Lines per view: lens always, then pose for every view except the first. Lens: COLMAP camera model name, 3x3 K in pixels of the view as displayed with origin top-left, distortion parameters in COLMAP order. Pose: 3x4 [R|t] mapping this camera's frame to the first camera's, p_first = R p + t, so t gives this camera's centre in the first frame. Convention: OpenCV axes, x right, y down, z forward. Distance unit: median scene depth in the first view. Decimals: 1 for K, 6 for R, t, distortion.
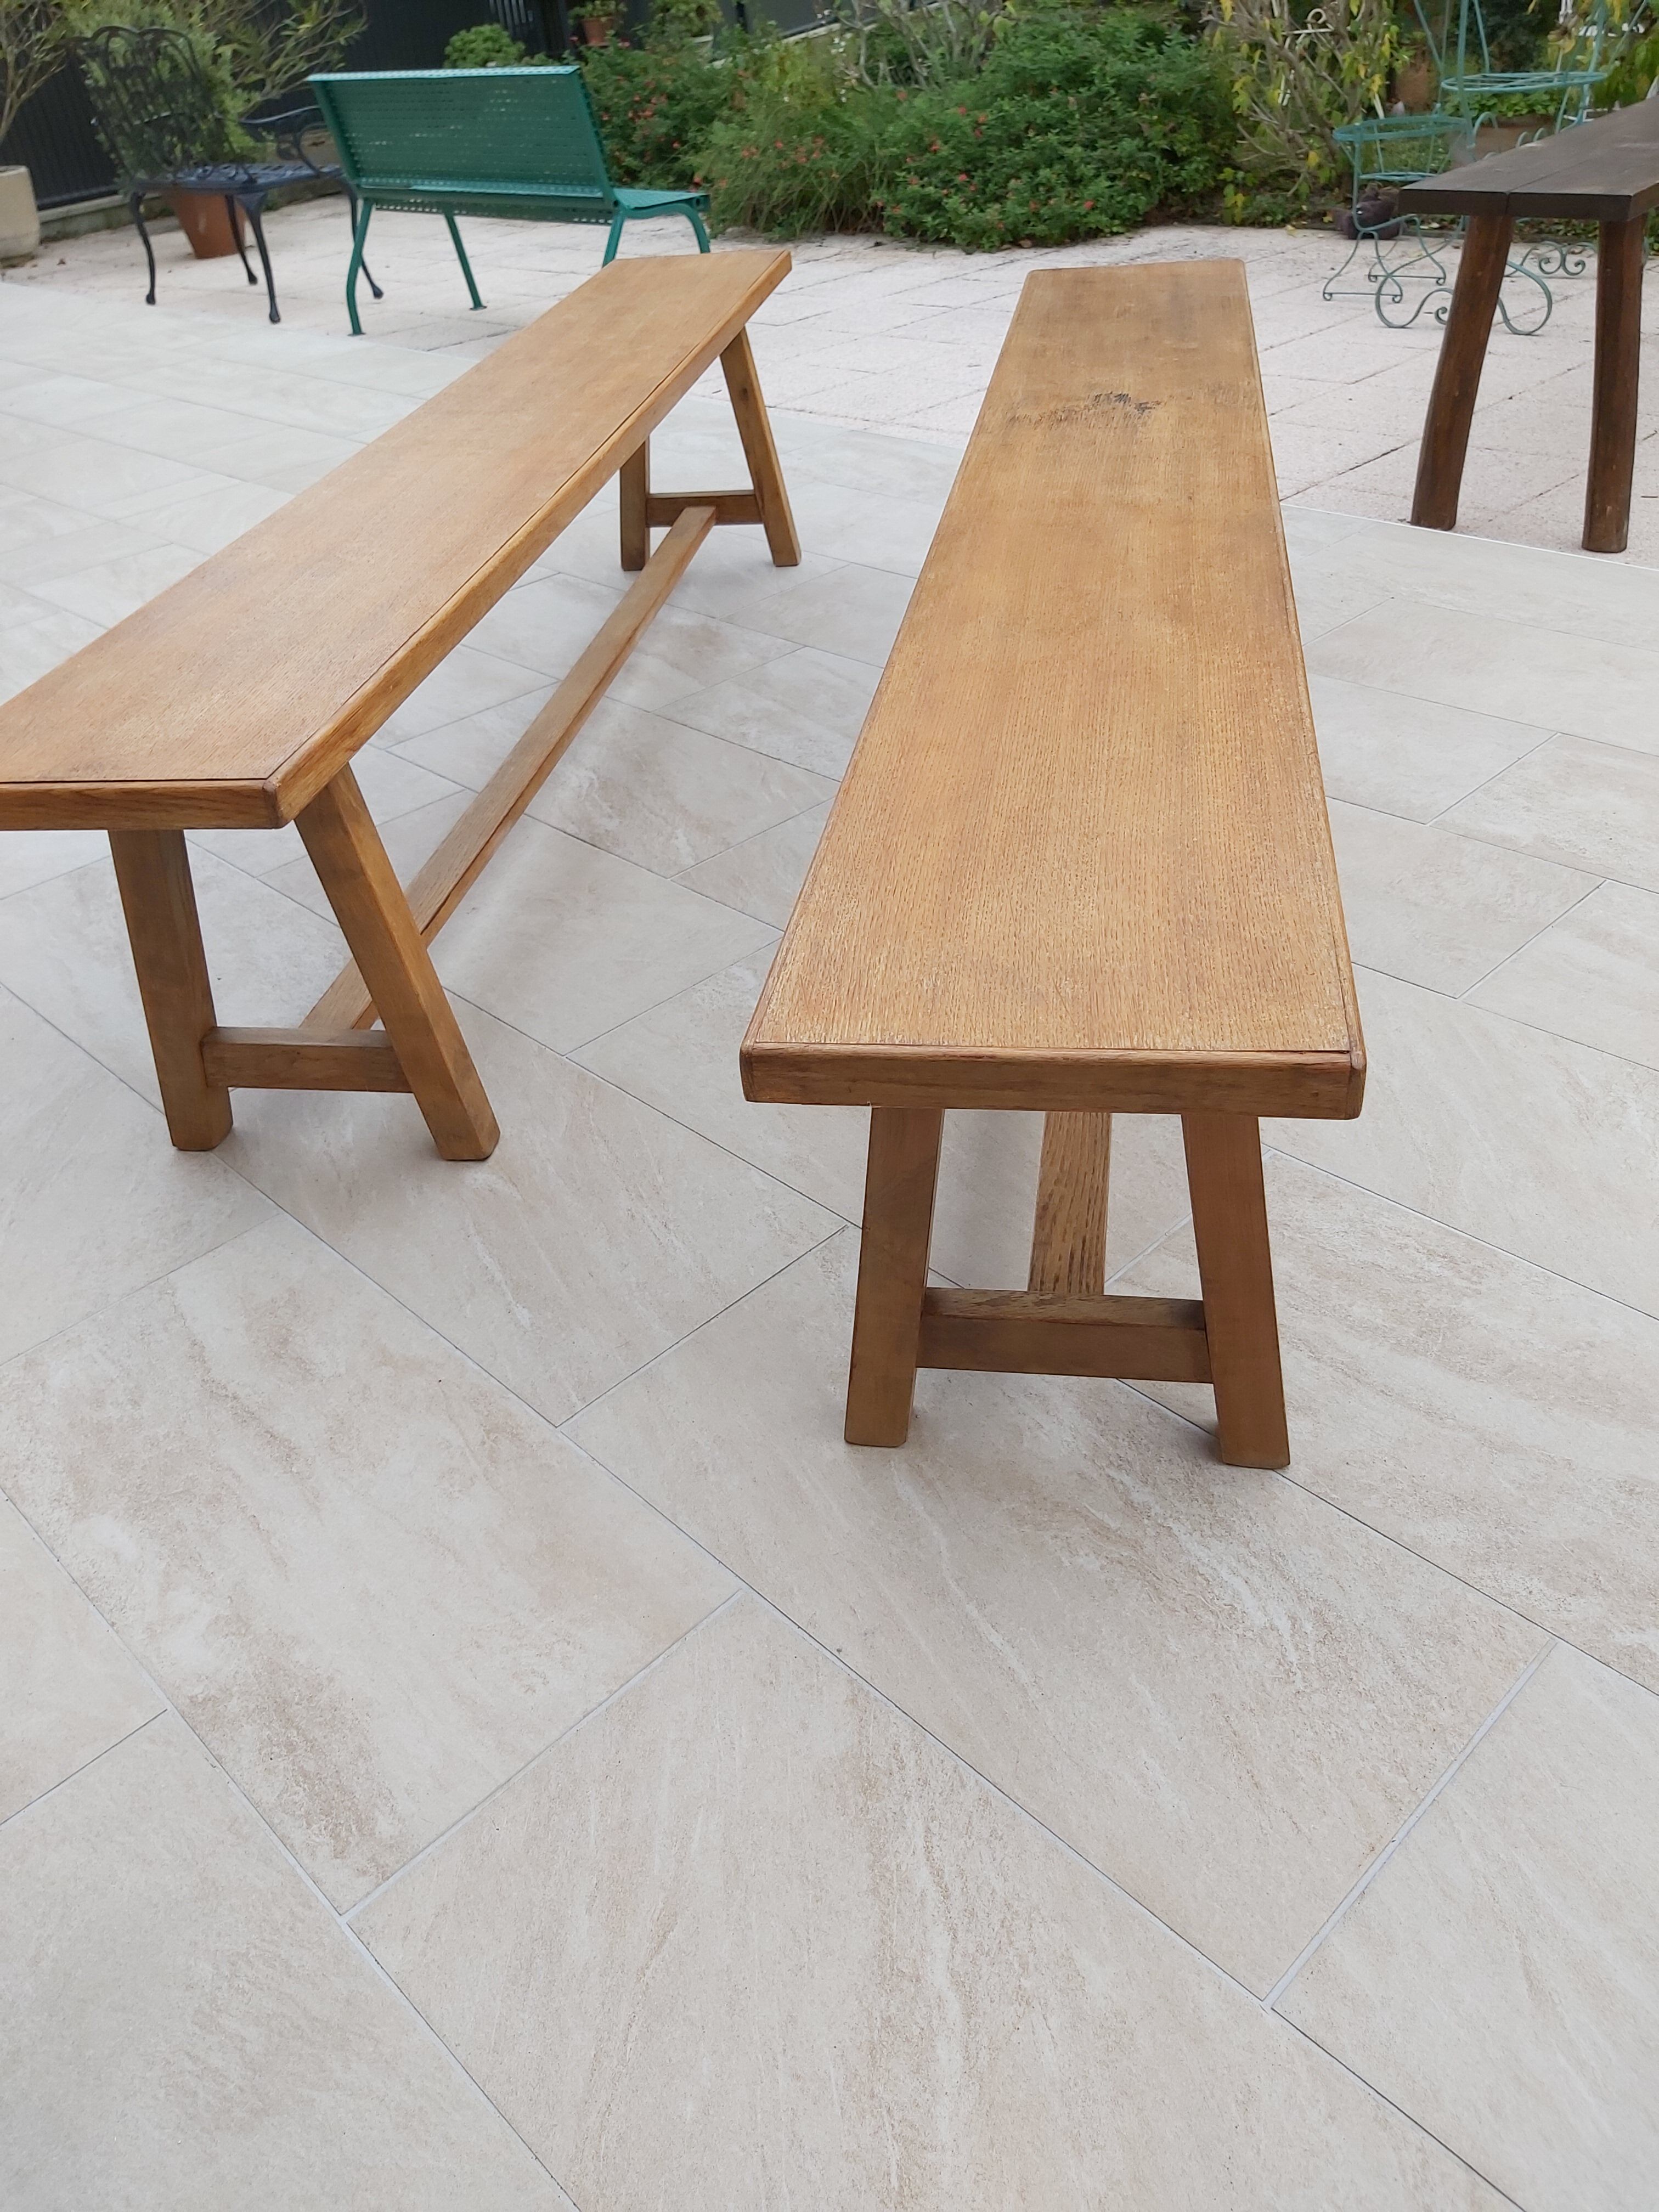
lens RADIAL K [[1697.1, 0, 829.5], [0, 1697.1, 1106.0], [0, 0, 1]] dist [0.095569, -0.188837]
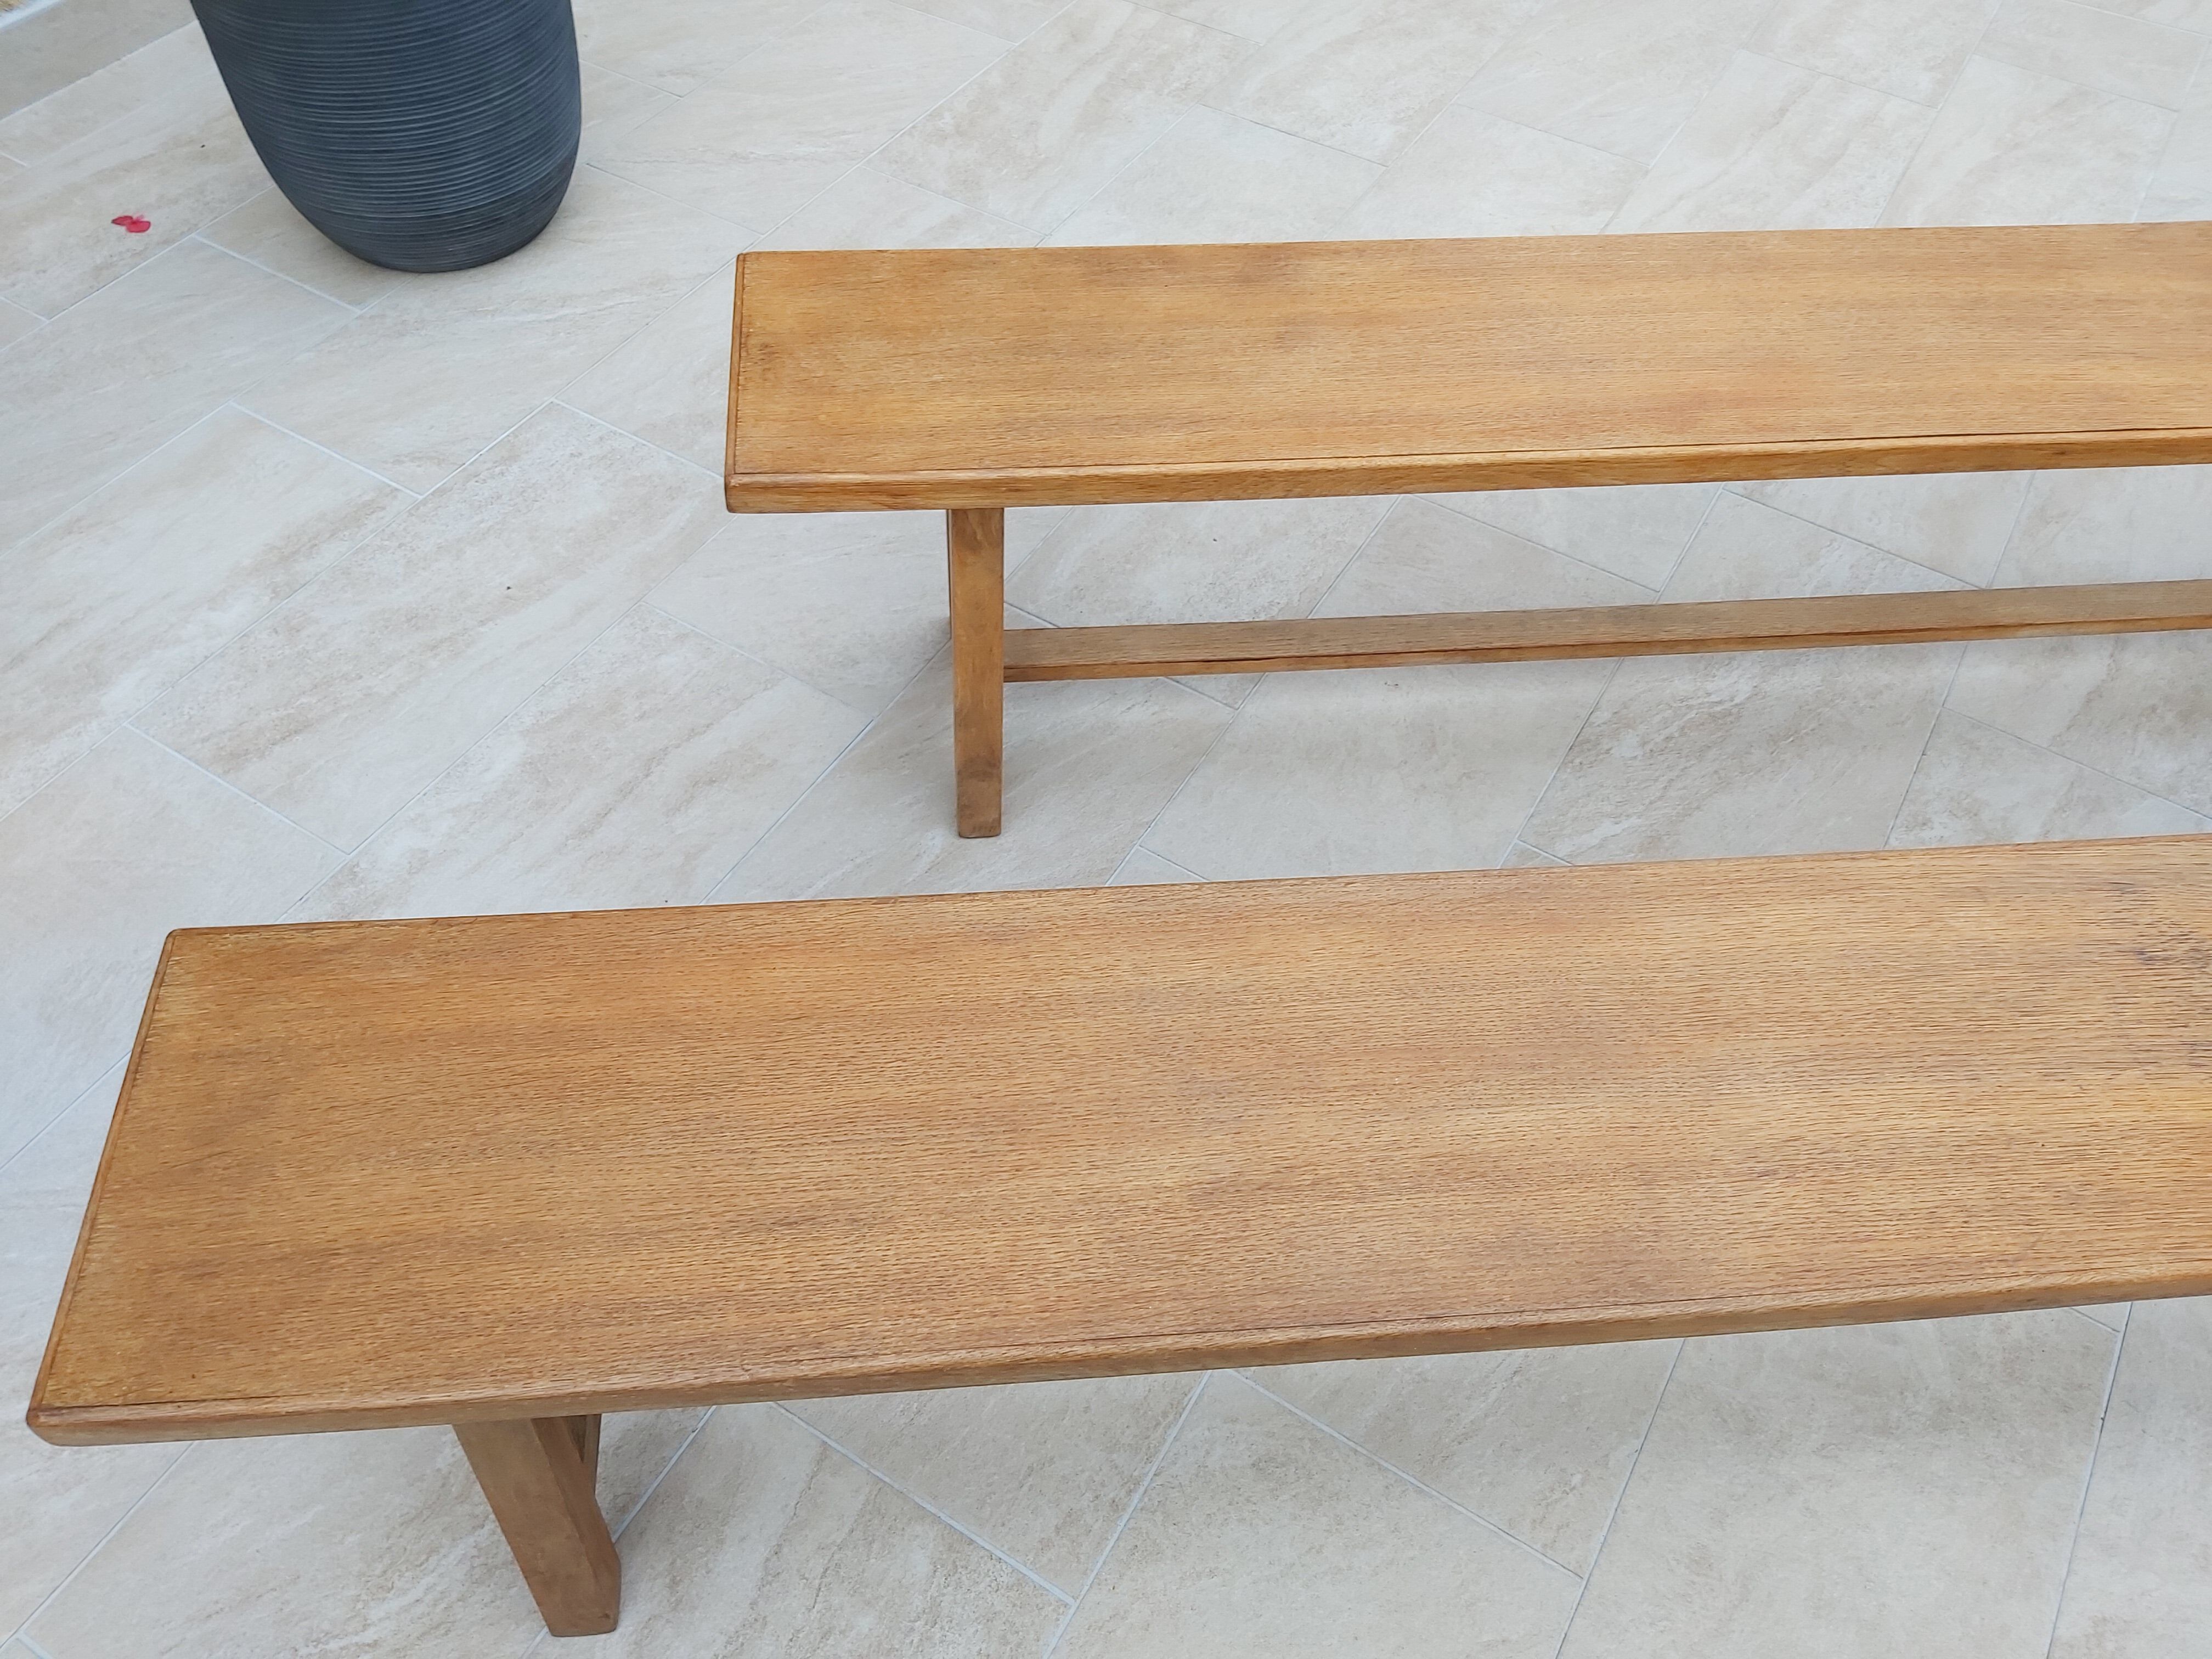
lens RADIAL K [[1689.3, 0, 1065.5], [0, 1689.3, 834.3], [0, 0, 1]] dist [0.085614, -0.158657]
pose [[0.246954, 0.816807, -0.521384, 0.417800], [-0.602385, 0.550856, 0.577659, -0.709843], [0.759043, 0.171419, 0.628068, 0.440549]]
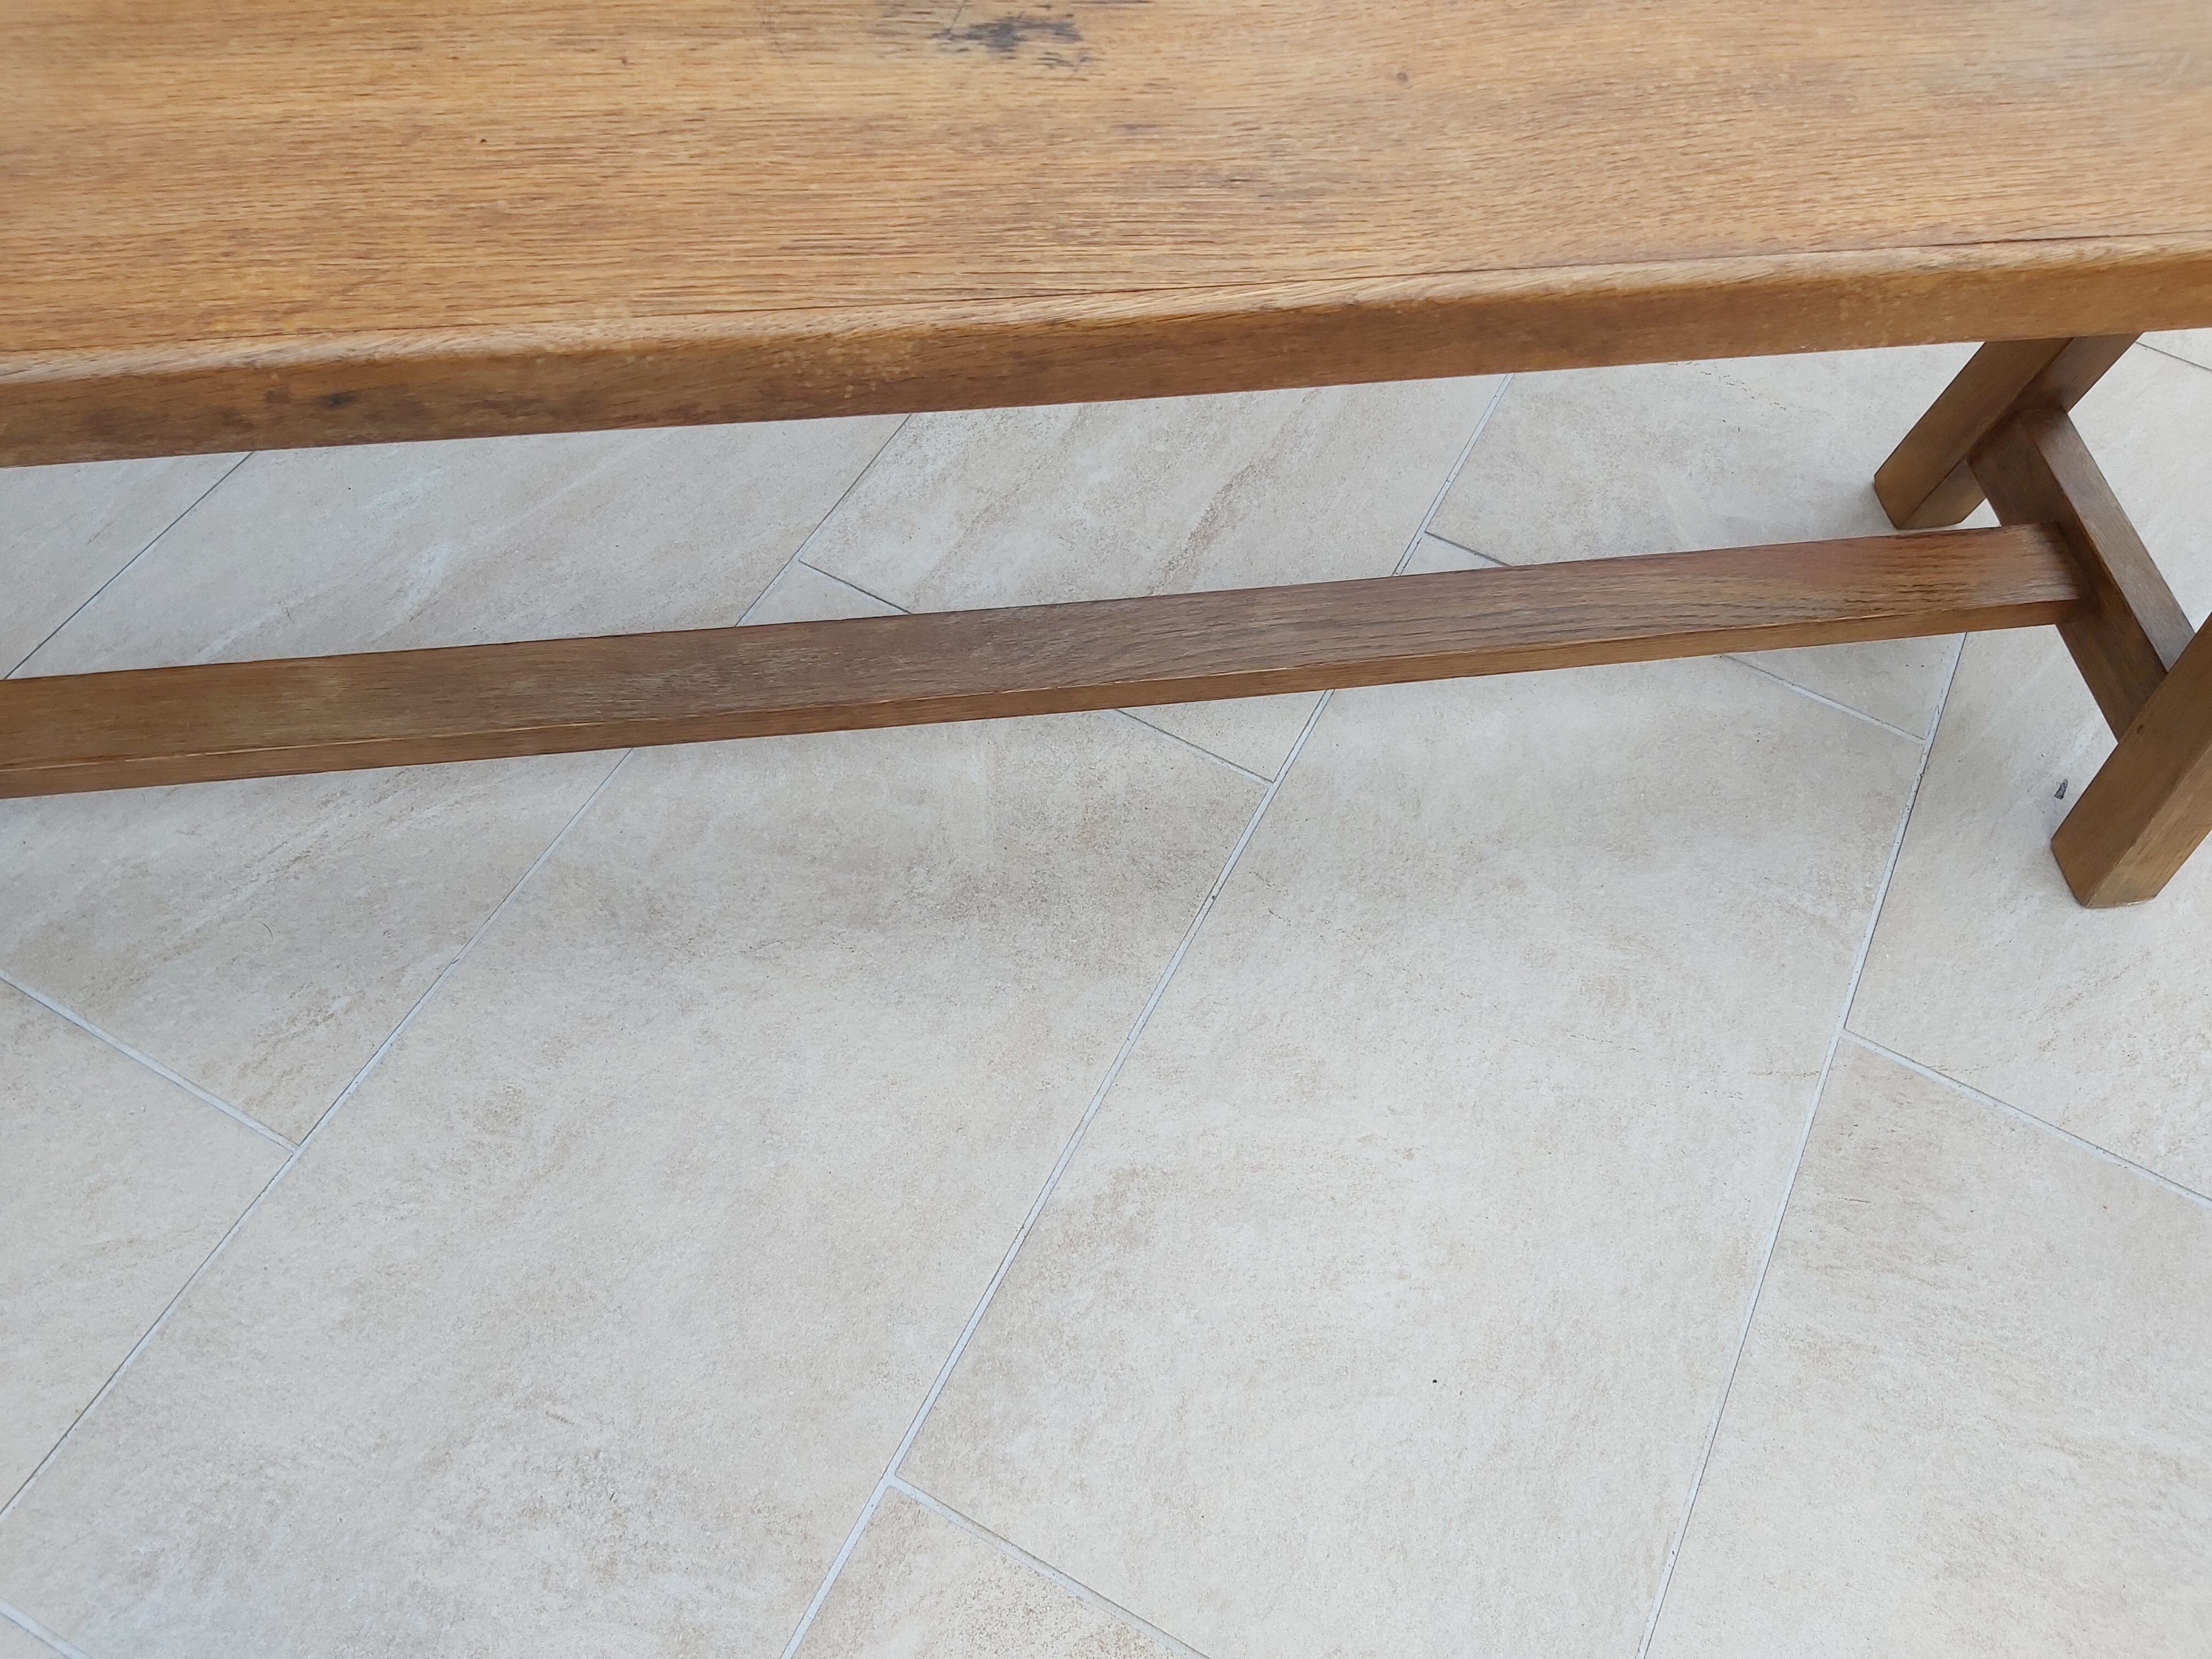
lens RADIAL K [[1686.2, 0, 1075.9], [0, 1686.2, 824.4], [0, 0, 1]] dist [0.091256, -0.171242]
pose [[0.299774, 0.858219, -0.416647, 0.558716], [-0.617362, 0.507471, 0.601113, -0.688181], [0.727323, 0.077024, 0.681959, 1.084912]]
